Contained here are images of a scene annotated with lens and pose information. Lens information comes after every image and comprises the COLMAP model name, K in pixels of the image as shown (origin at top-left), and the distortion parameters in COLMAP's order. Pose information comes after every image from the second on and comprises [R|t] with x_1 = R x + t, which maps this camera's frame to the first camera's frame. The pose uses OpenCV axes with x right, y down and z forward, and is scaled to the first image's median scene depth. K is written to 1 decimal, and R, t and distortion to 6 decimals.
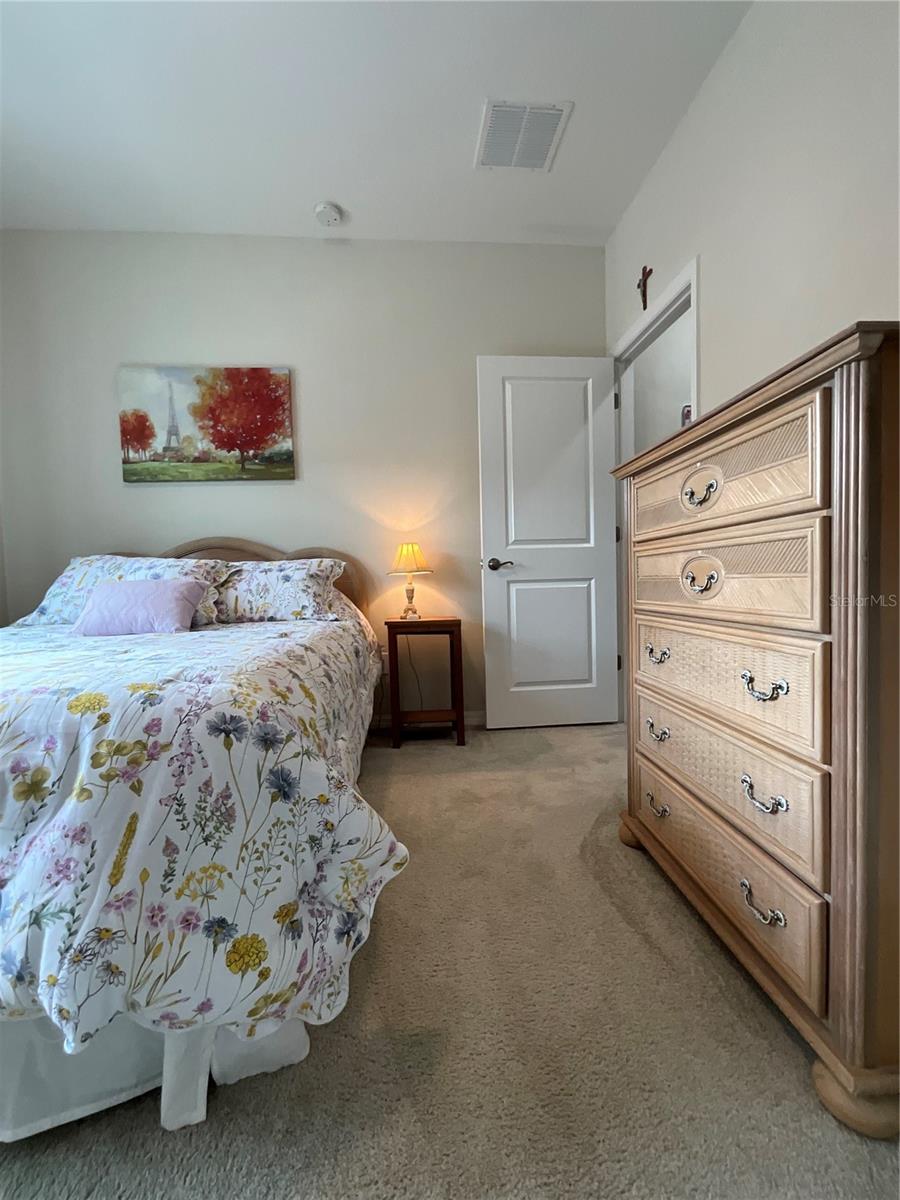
lens RADIAL K [[503.9, 0, 442.8], [0, 503.9, 601.4], [0, 0, 1]] dist [-0.001018, 0.000613]
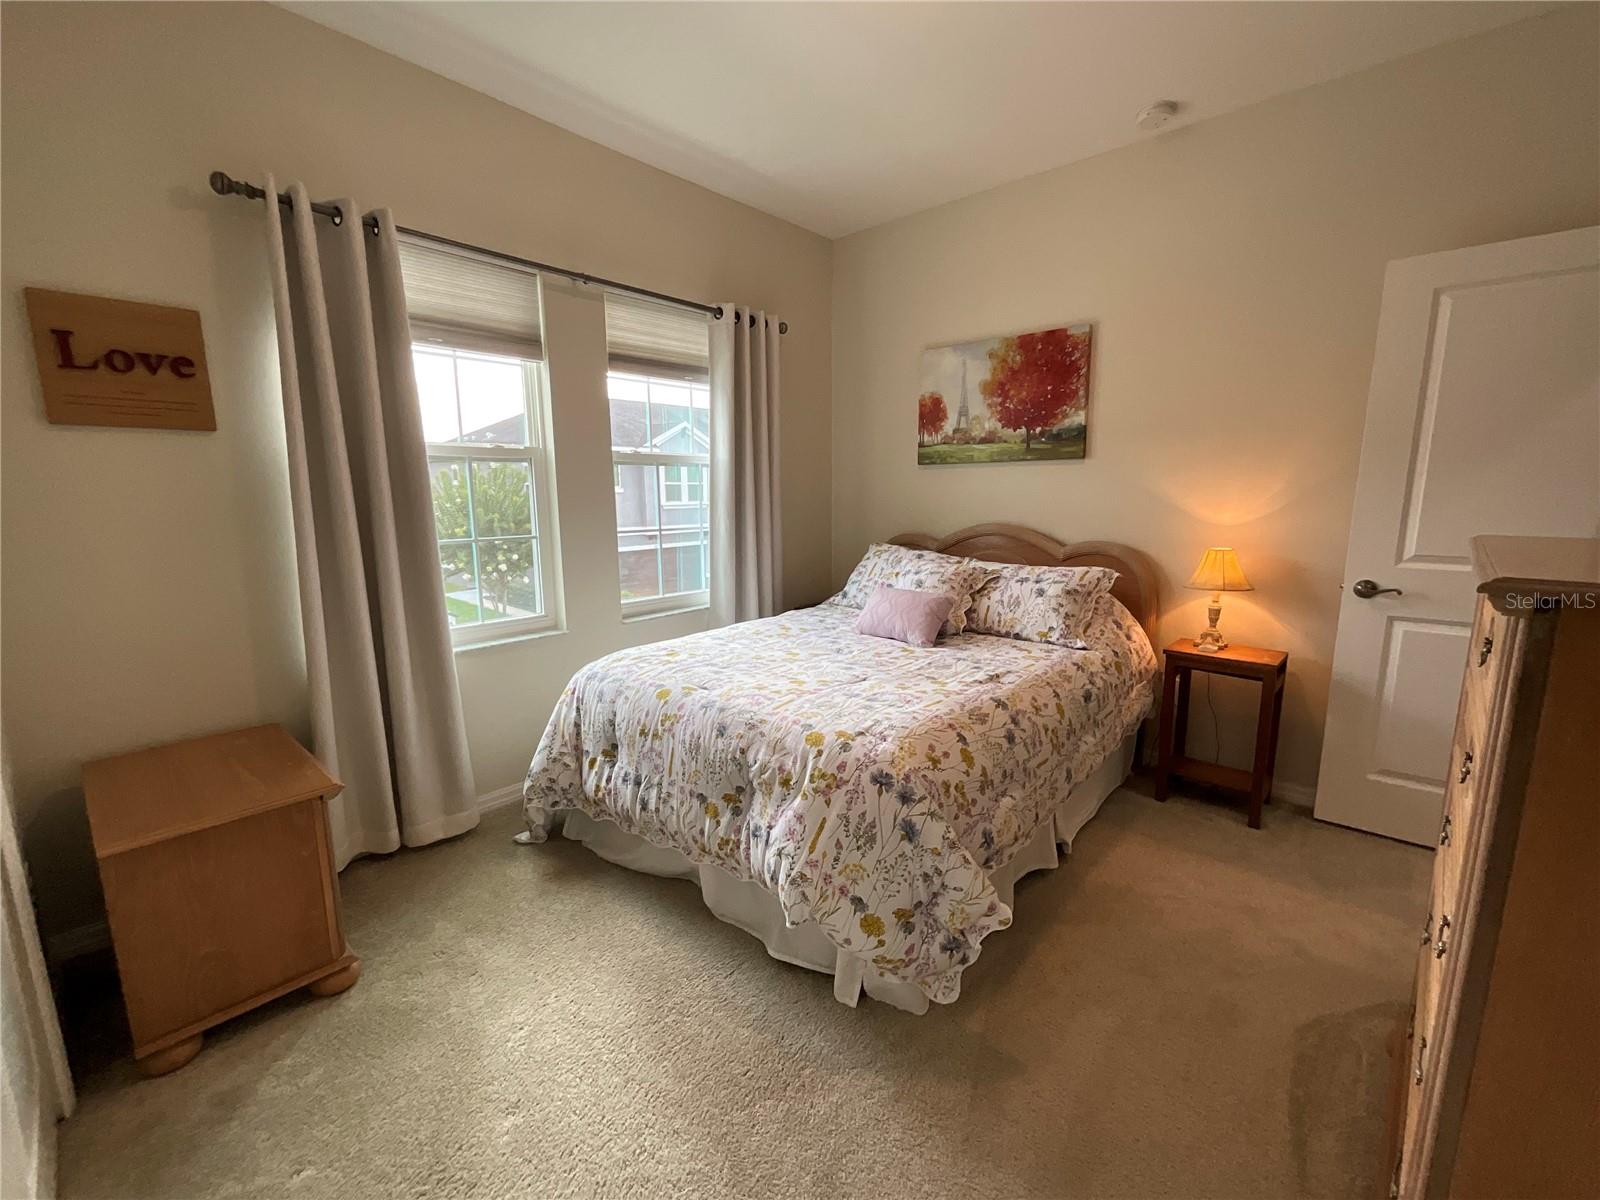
lens RADIAL K [[663.5, 0, 805.0], [0, 663.5, 601.2], [0, 0, 1]] dist [-0.000126, 0.000513]
pose [[0.696243, 0.140277, -0.703966, 0.600108], [-0.042827, 0.987090, 0.154337, -0.472657], [0.716528, -0.077307, 0.693262, -0.396940]]
